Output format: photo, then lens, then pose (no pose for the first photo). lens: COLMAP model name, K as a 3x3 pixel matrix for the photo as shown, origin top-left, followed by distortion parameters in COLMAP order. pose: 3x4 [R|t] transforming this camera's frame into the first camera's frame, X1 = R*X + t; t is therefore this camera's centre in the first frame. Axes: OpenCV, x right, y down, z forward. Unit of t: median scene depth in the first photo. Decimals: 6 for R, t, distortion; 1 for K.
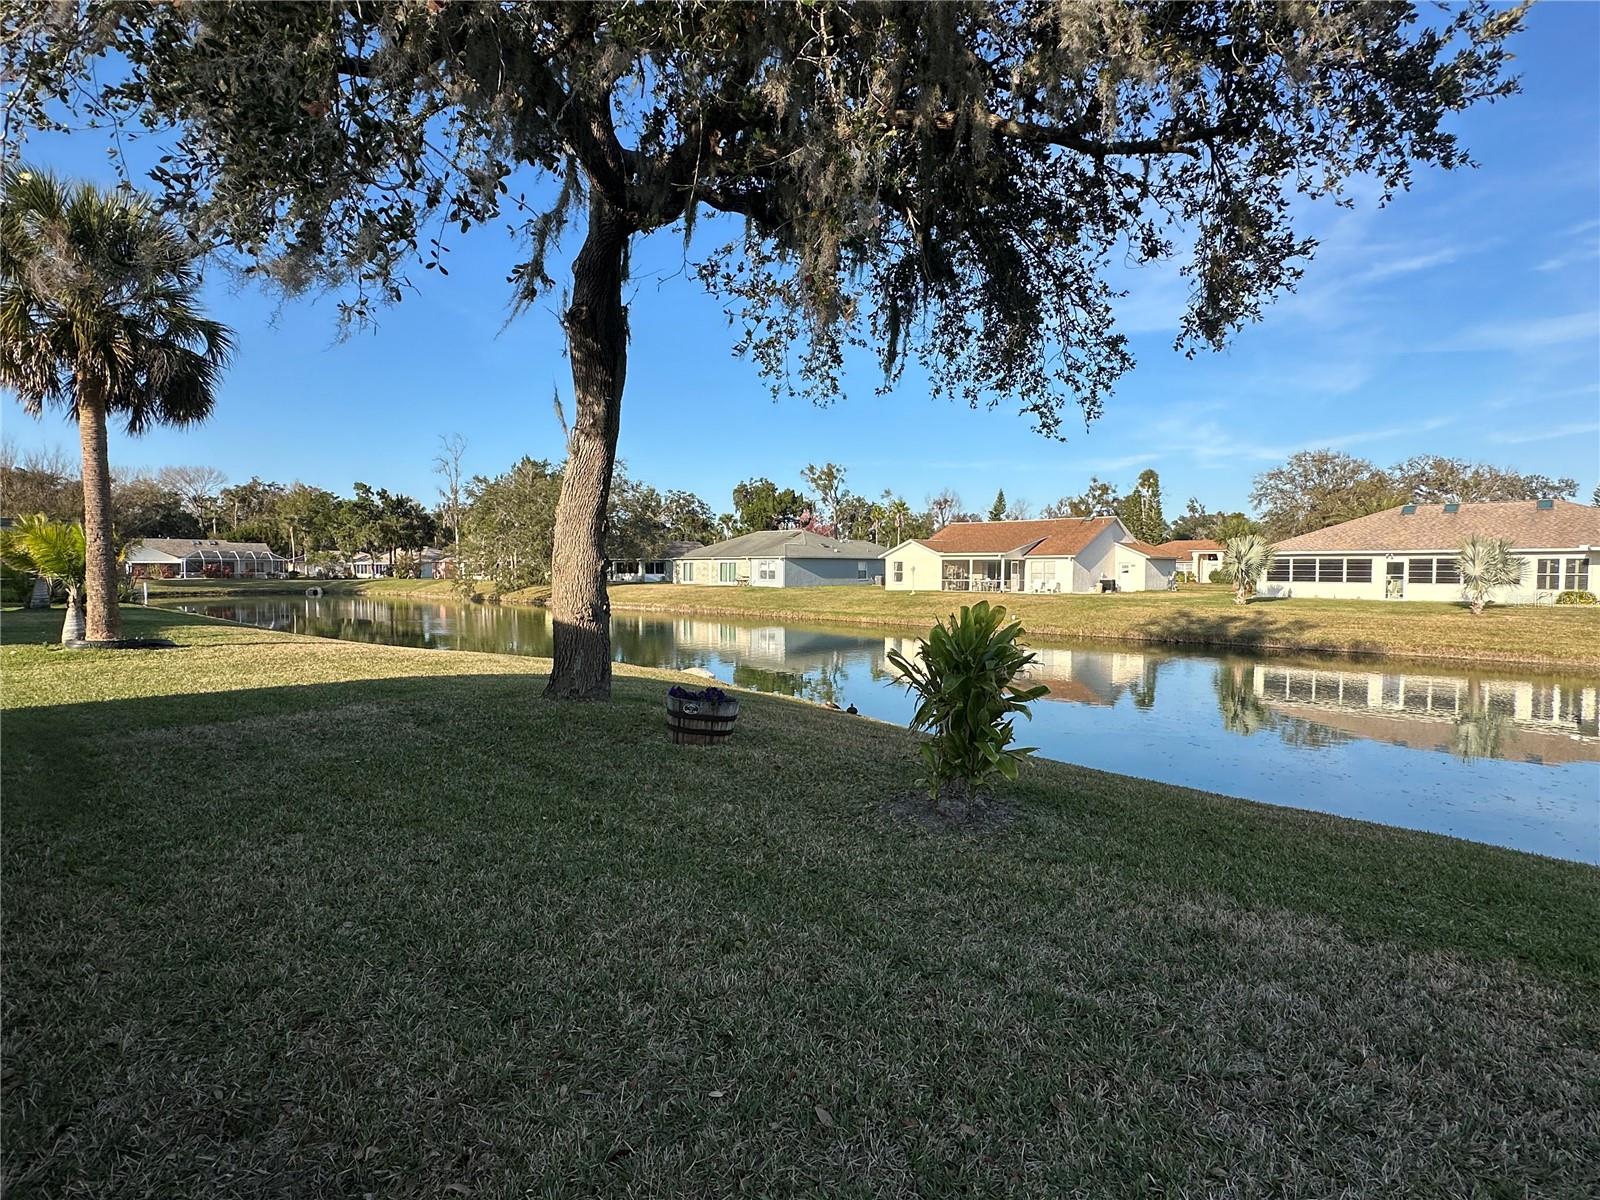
lens RADIAL K [[808.9, 0, 800.9], [0, 808.9, 602.1], [0, 0, 1]] dist [-0.003349, 0.001477]
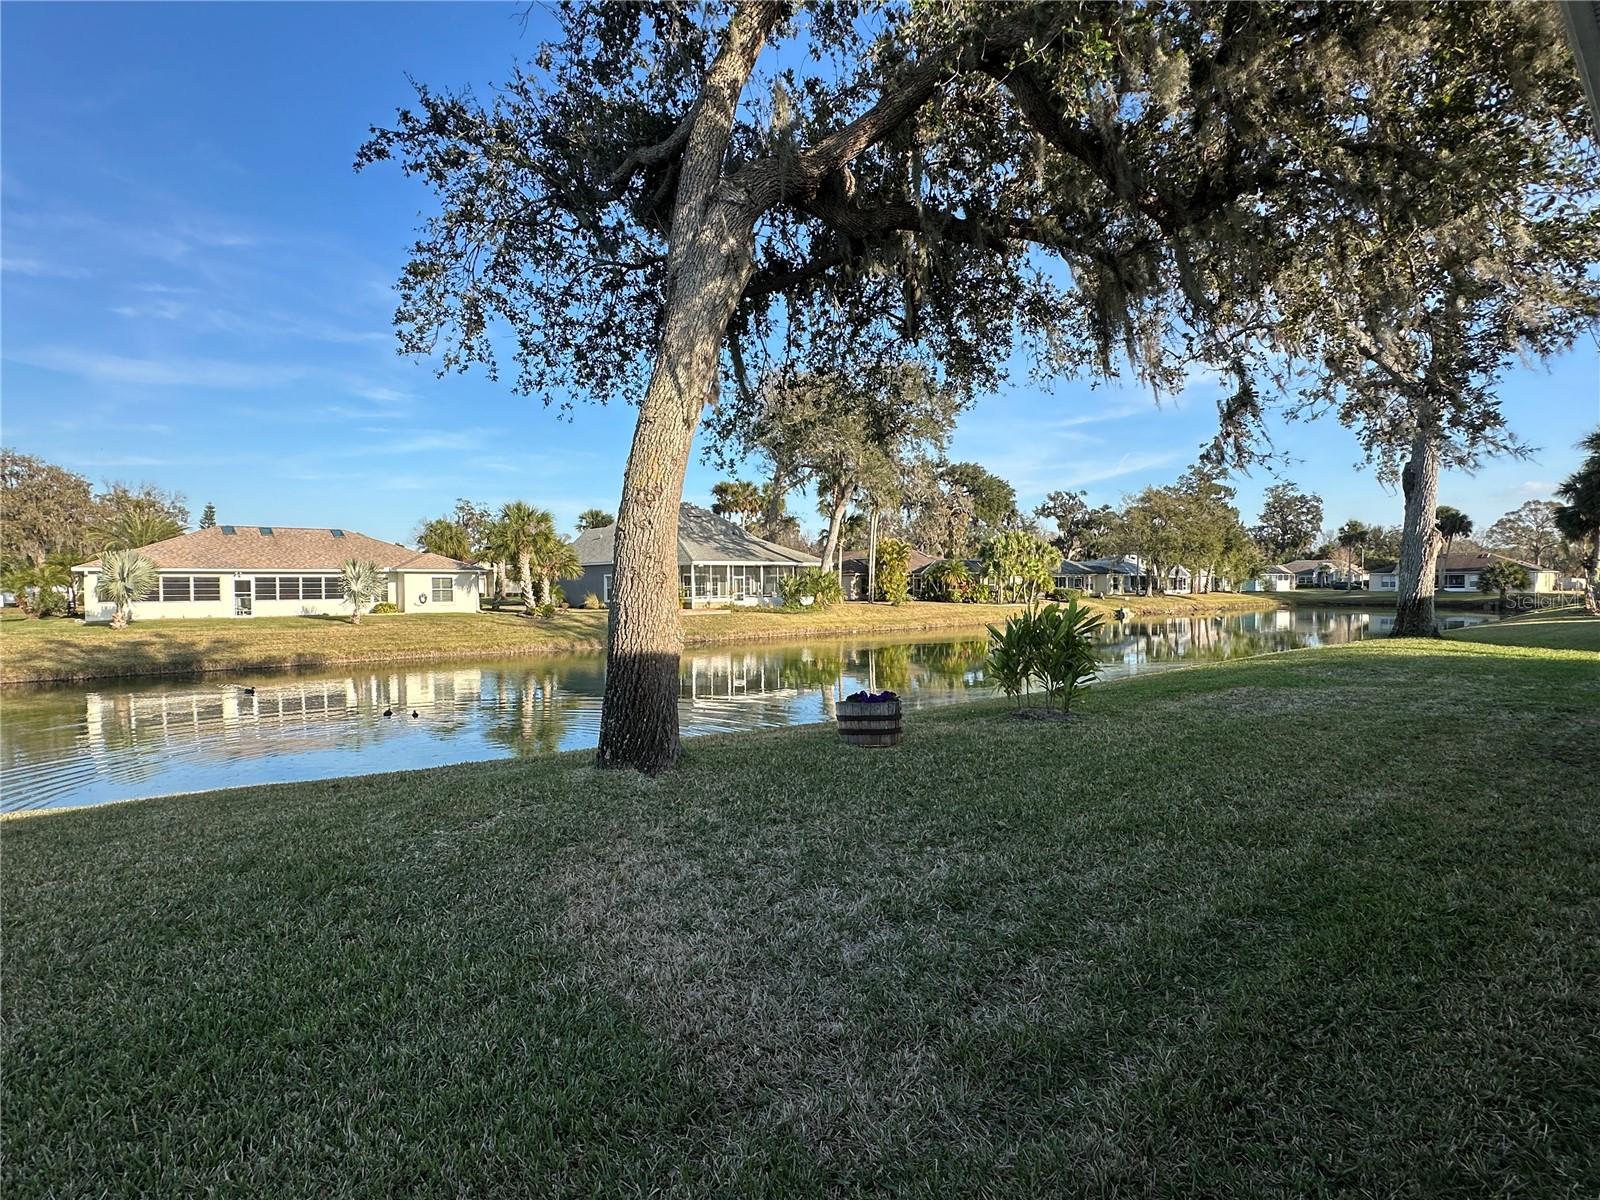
lens RADIAL K [[808.4, 0, 797.6], [0, 808.4, 607.0], [0, 0, 1]] dist [-0.004508, 0.001330]
pose [[0.112958, -0.031084, 0.993113, -0.155643], [0.048973, 0.998470, 0.025681, -0.005106], [-0.992392, 0.045735, 0.114308, 0.128013]]
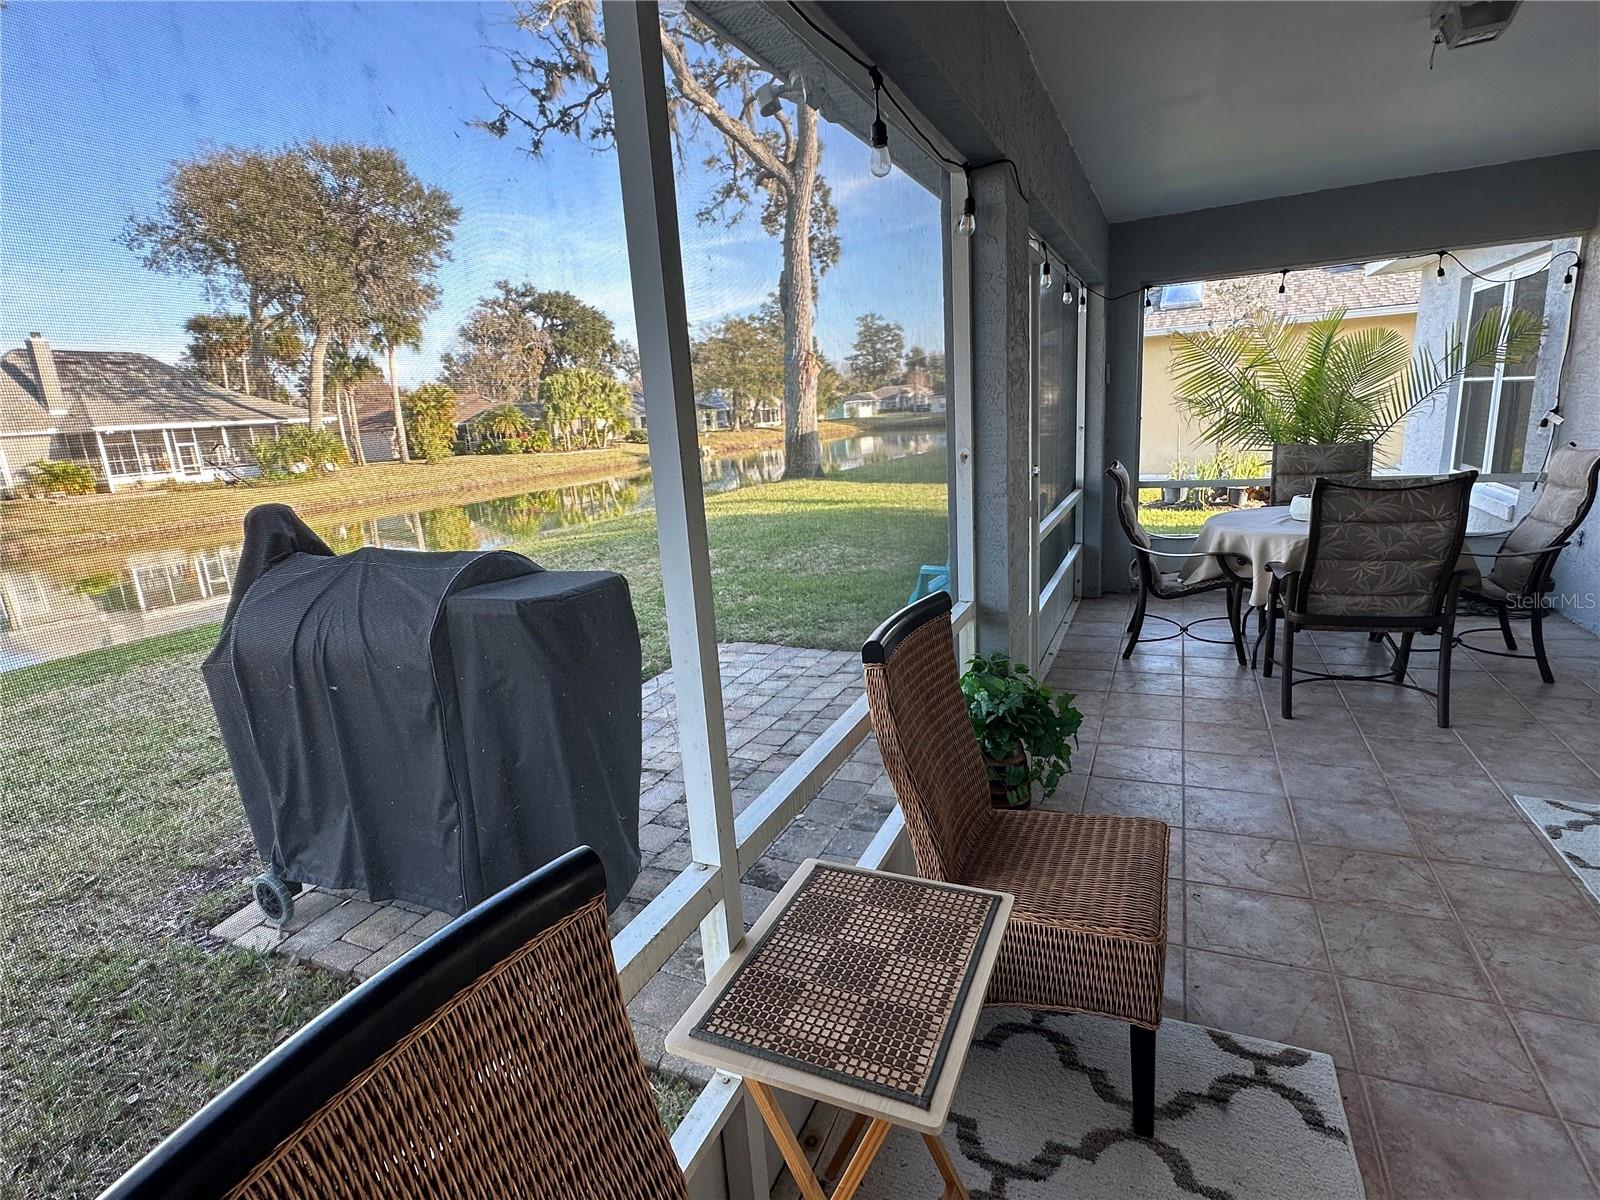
lens RADIAL K [[807.9, 0, 794.9], [0, 807.9, 607.0], [0, 0, 1]] dist [-0.002756, 0.000210]
pose [[-0.302703, -0.206230, 0.930505, -0.080180], [0.105972, 0.962973, 0.247899, 0.000226], [-0.947175, 0.173647, -0.269640, 0.001845]]
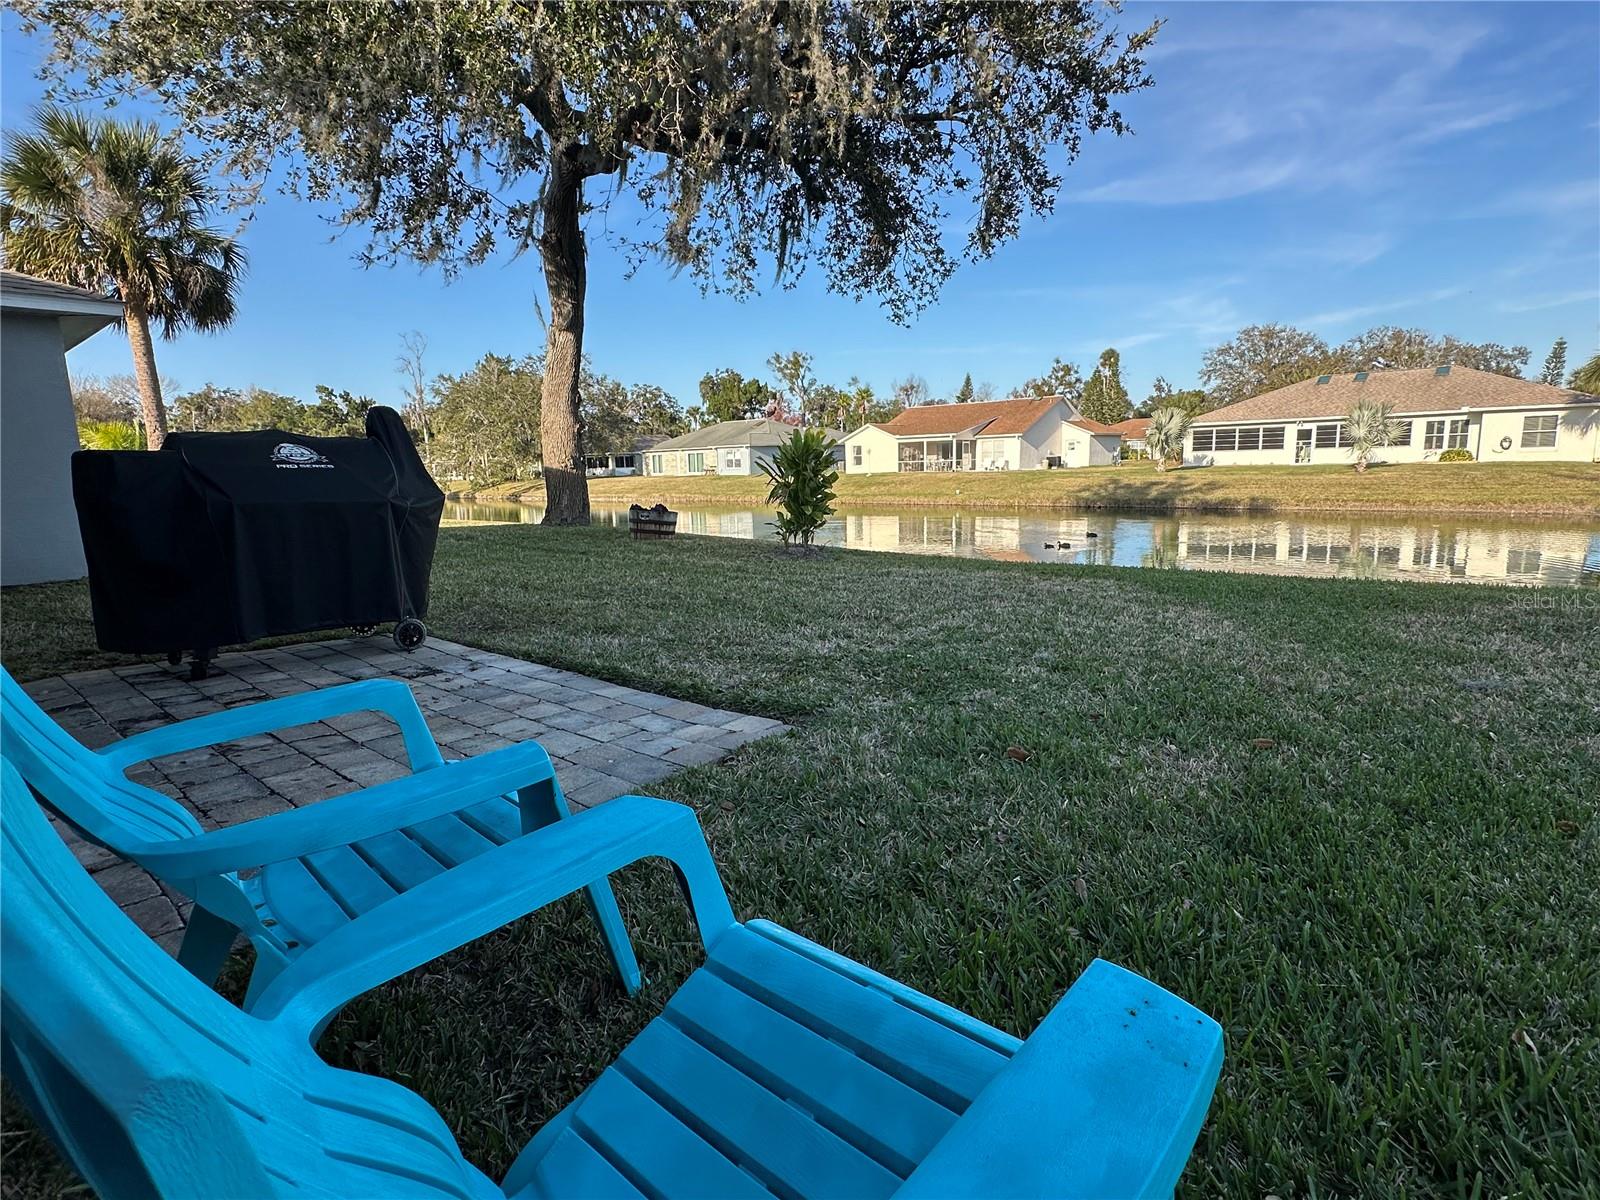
lens RADIAL K [[808.9, 0, 800.9], [0, 808.9, 602.1], [0, 0, 1]] dist [-0.003349, 0.001477]
pose [[0.998993, -0.036915, 0.025518, 0.014040], [0.033313, 0.991022, 0.129479, 0.013245], [-0.030068, -0.128499, 0.991254, -0.066408]]
